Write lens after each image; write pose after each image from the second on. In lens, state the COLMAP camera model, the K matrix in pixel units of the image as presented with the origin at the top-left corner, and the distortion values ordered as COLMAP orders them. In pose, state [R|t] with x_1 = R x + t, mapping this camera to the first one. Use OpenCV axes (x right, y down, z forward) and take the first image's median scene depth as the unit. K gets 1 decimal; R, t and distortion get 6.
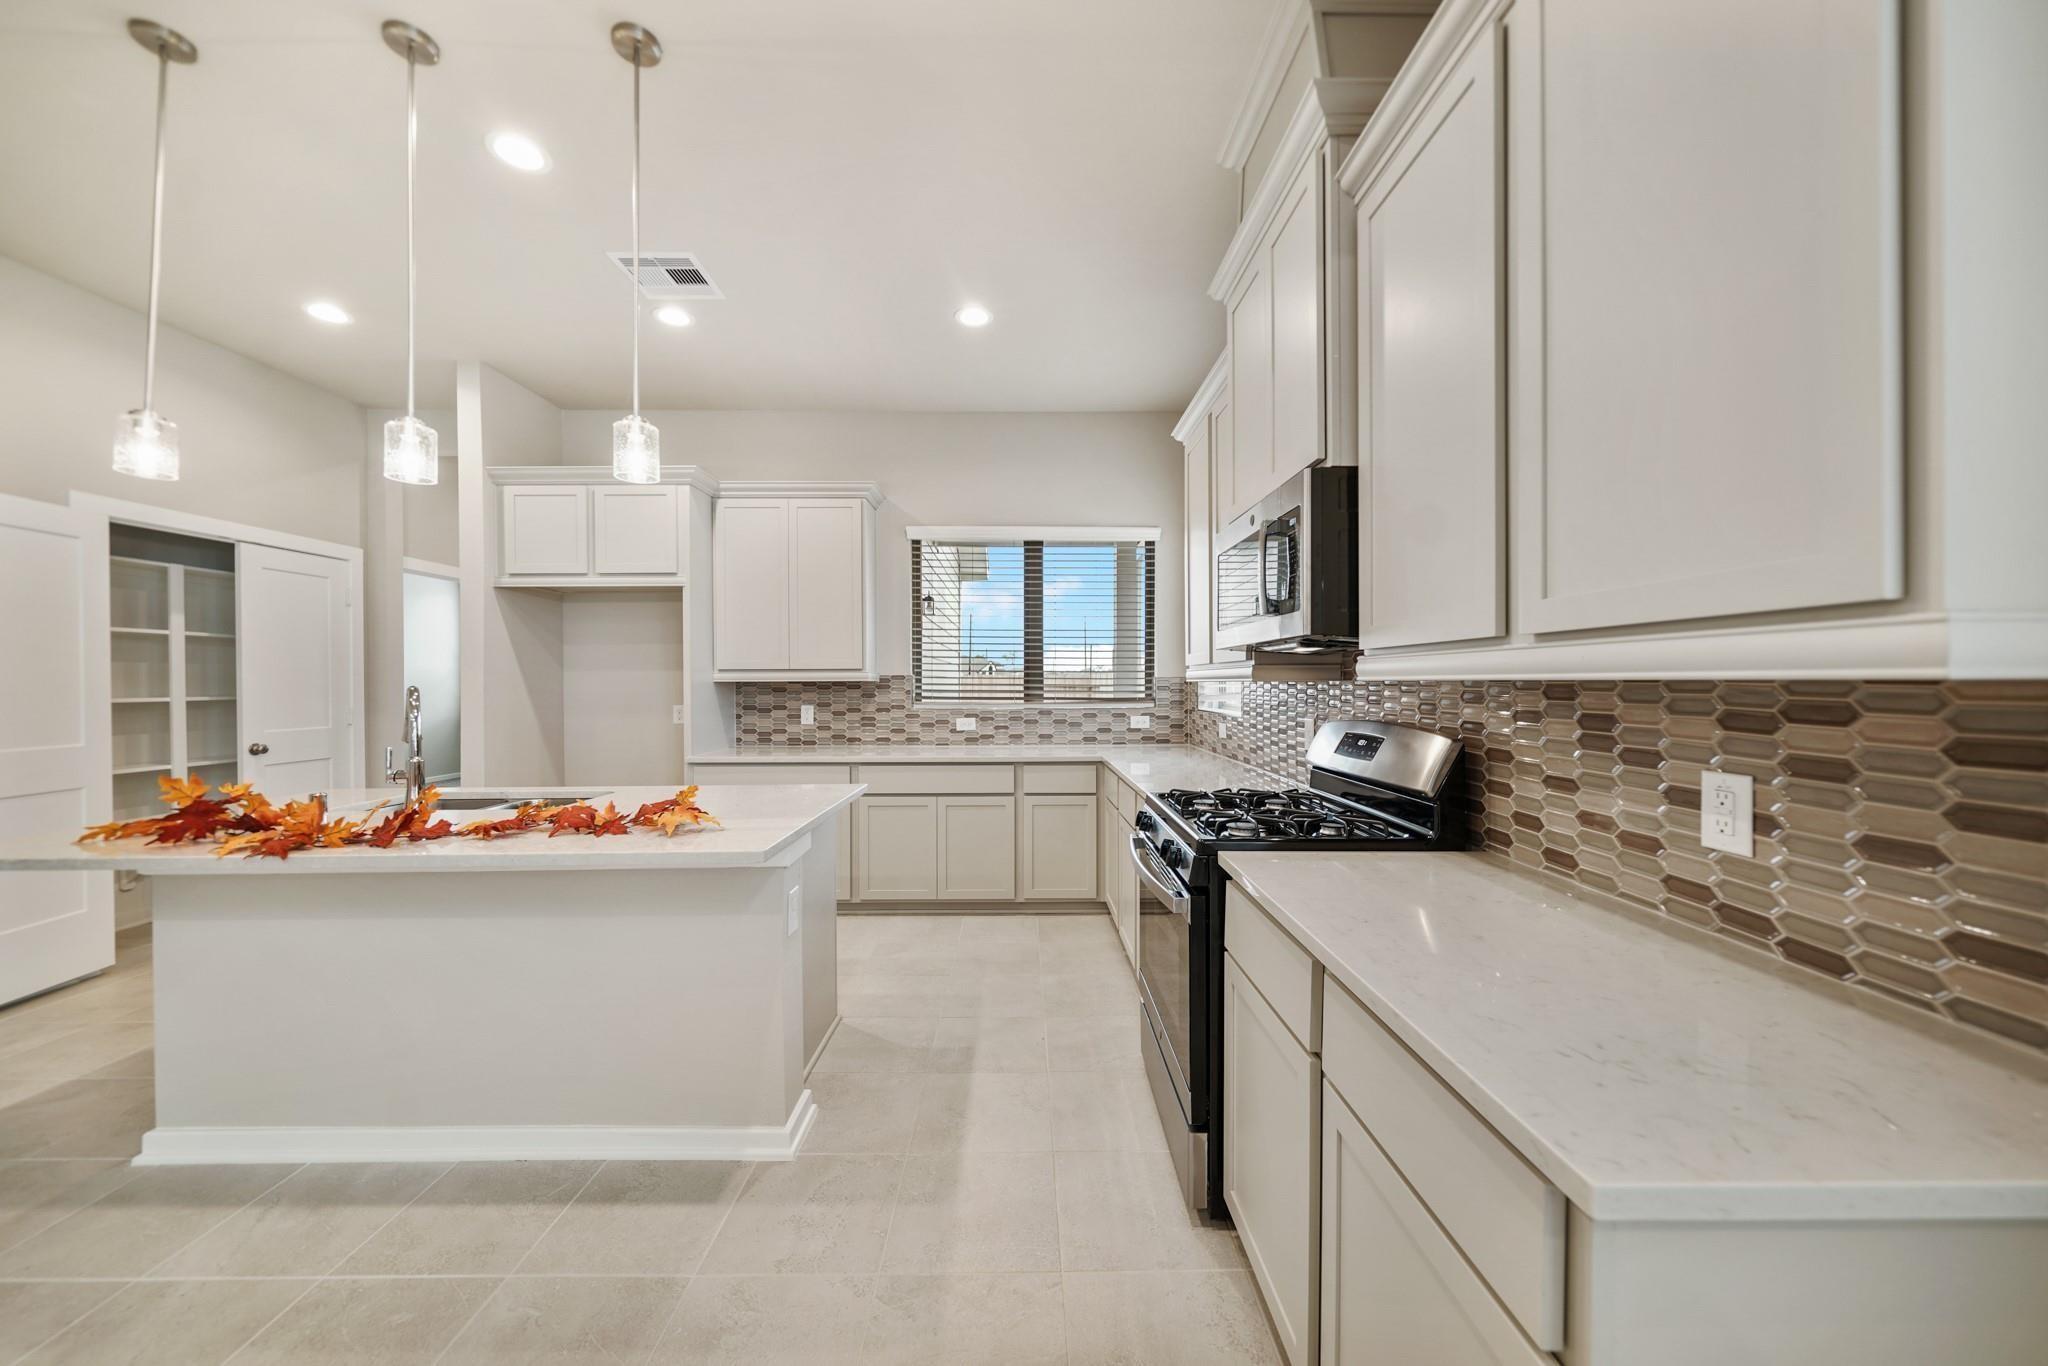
lens RADIAL K [[719.1, 0, 1024.0], [0, 719.1, 683.0], [0, 0, 1]] dist [0.002437, -0.000082]
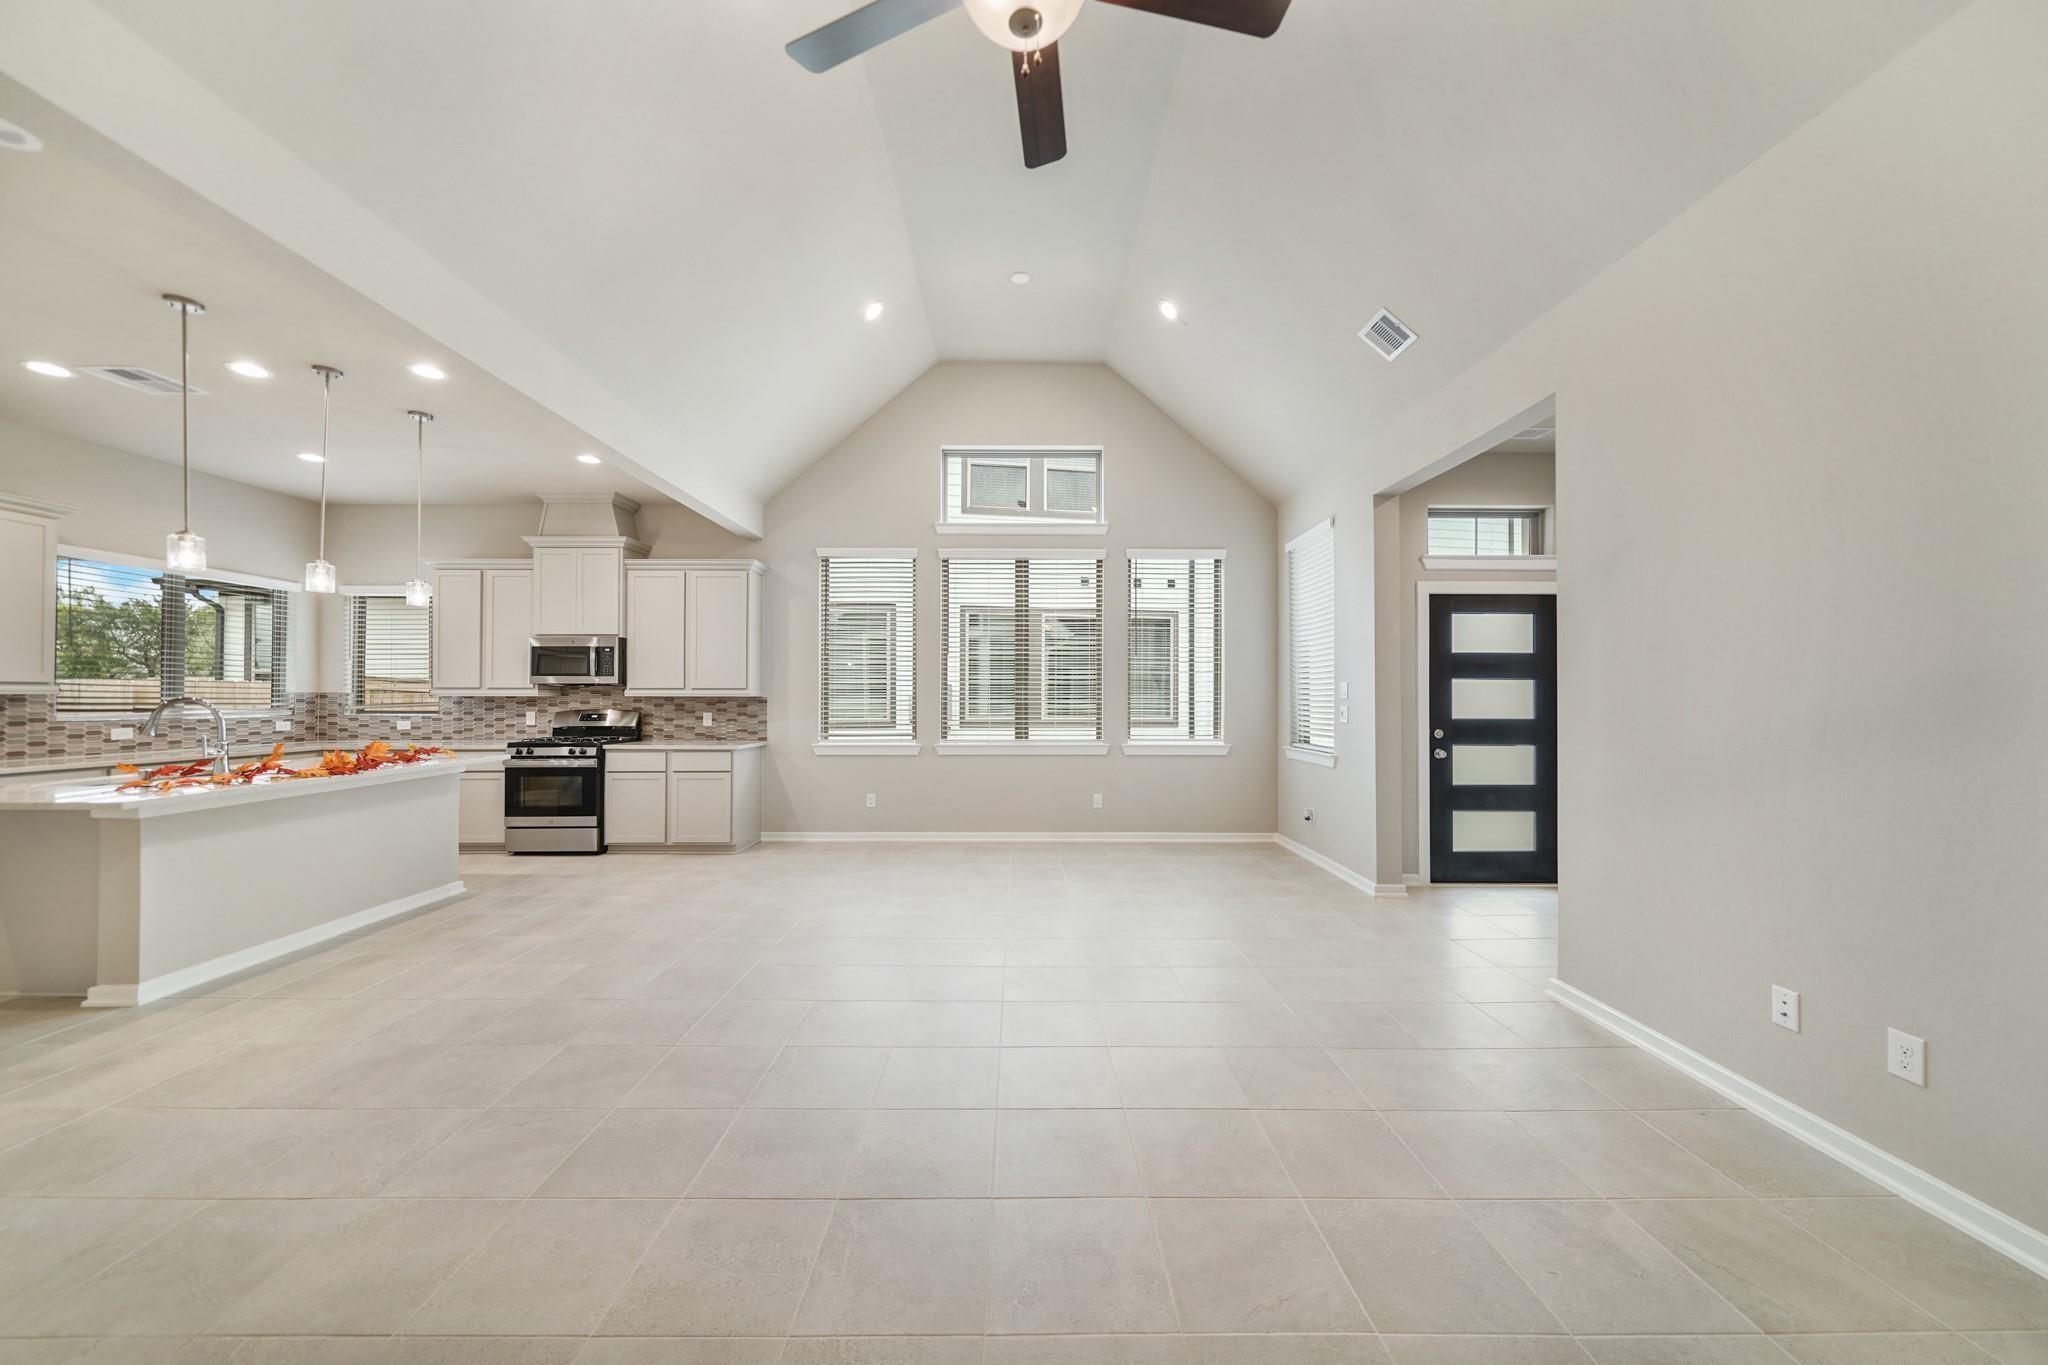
lens RADIAL K [[721.8, 0, 1029.2], [0, 721.8, 686.8], [0, 0, 1]] dist [-0.001035, -0.000288]
pose [[-0.005568, 0.017381, 0.999833, -1.387664], [0.000199, 0.999849, -0.017380, 0.005354], [-0.999984, 0.000102, -0.005571, -0.446622]]
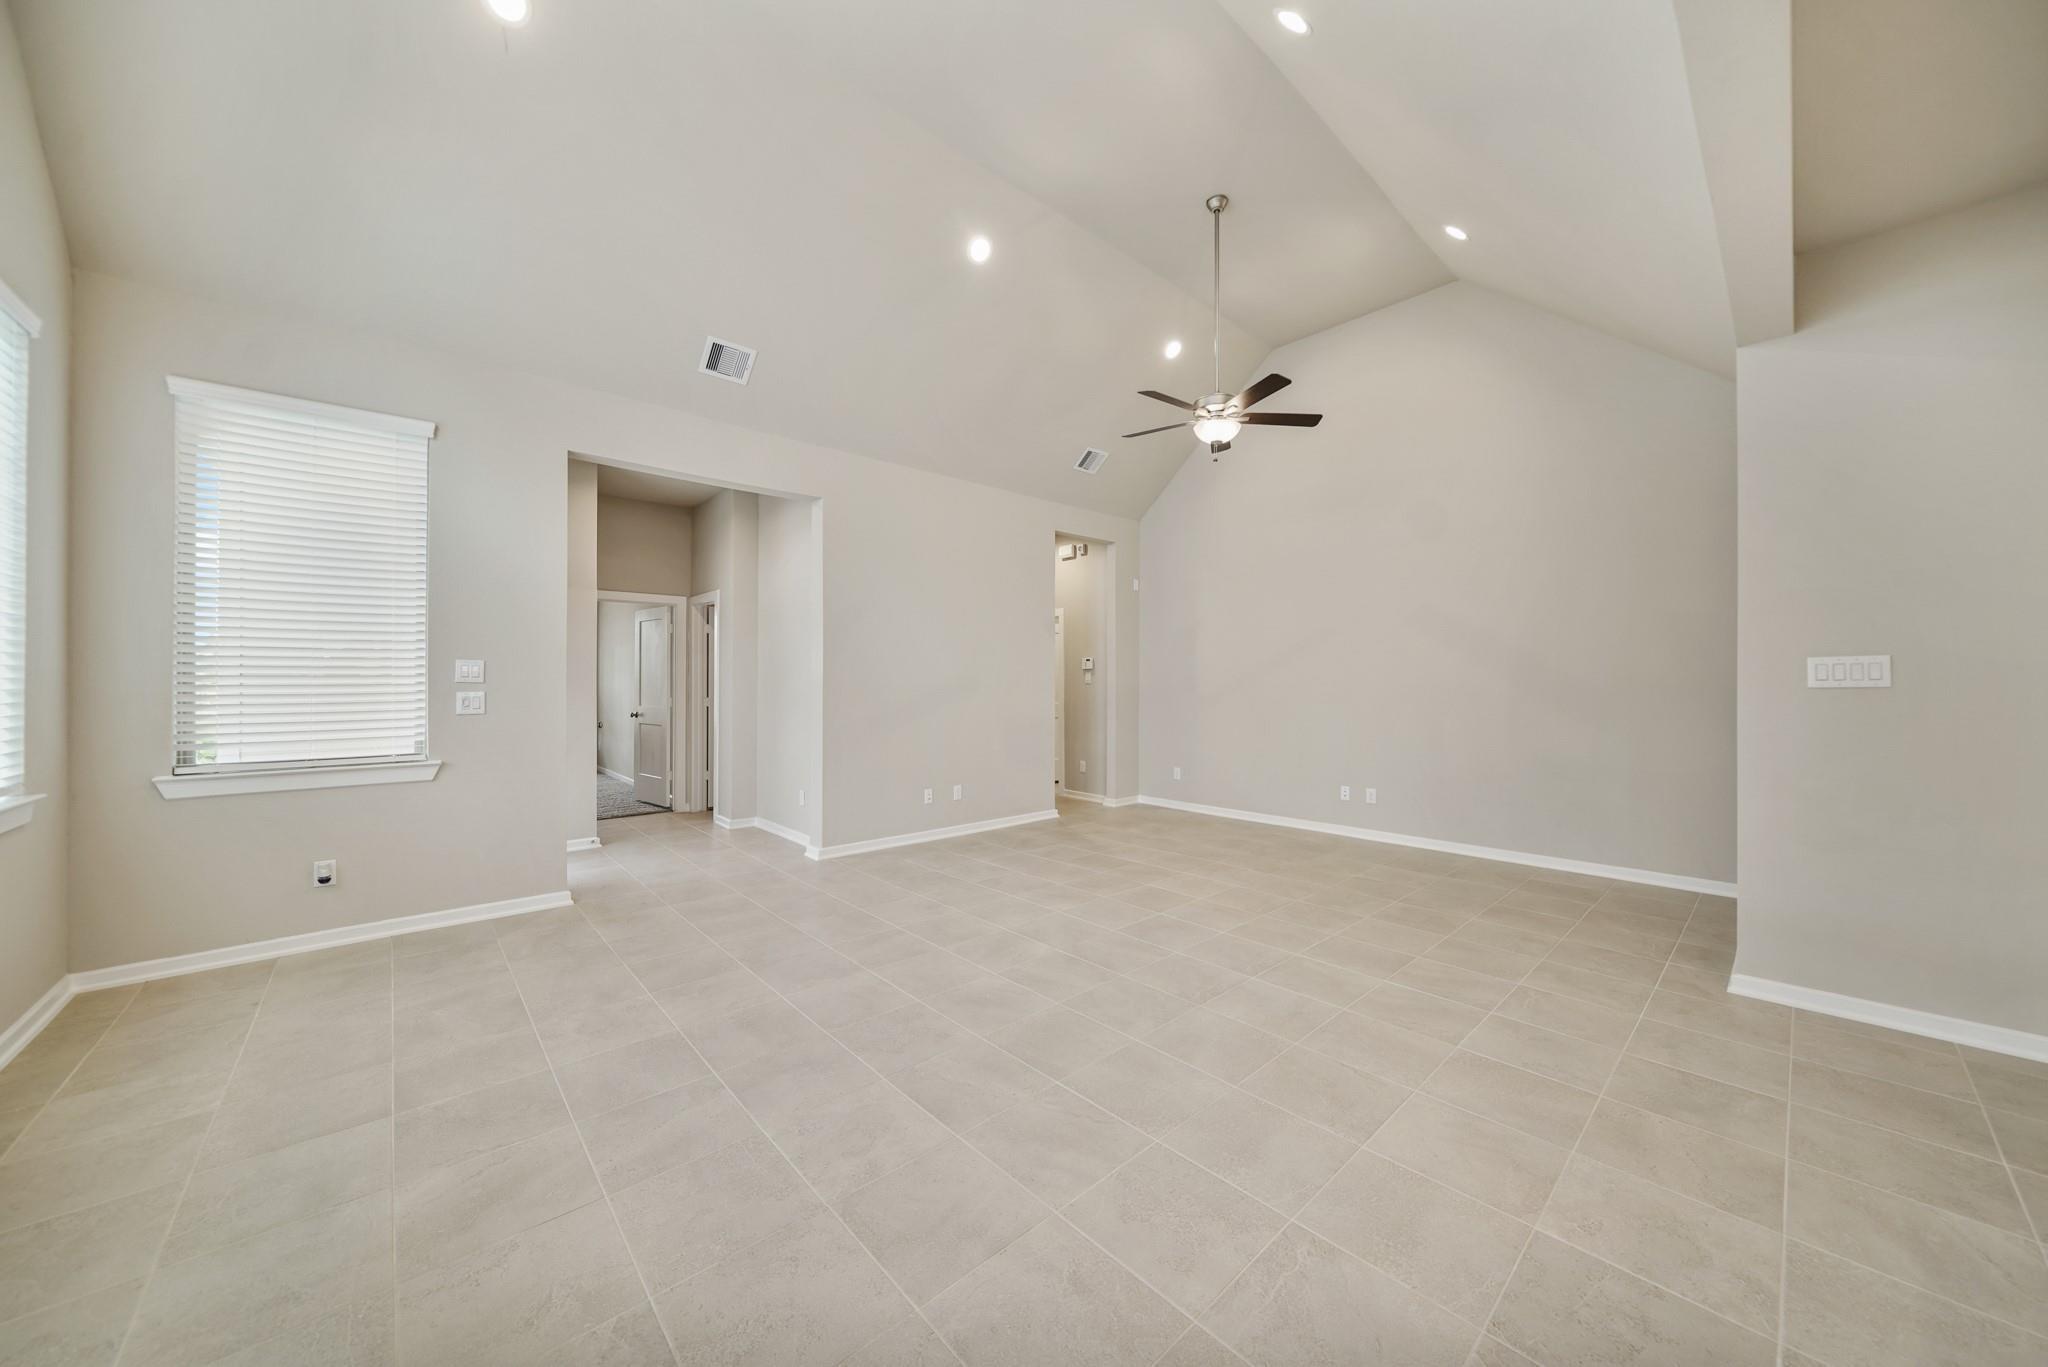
lens RADIAL K [[719.1, 0, 1024.0], [0, 719.1, 683.5], [0, 0, 1]] dist [0.002437, -0.000082]
pose [[-0.751392, 0.005083, -0.659836, 0.029582], [0.000145, 0.999972, 0.007538, -0.001281], [0.659856, 0.005568, -0.751372, 0.214730]]
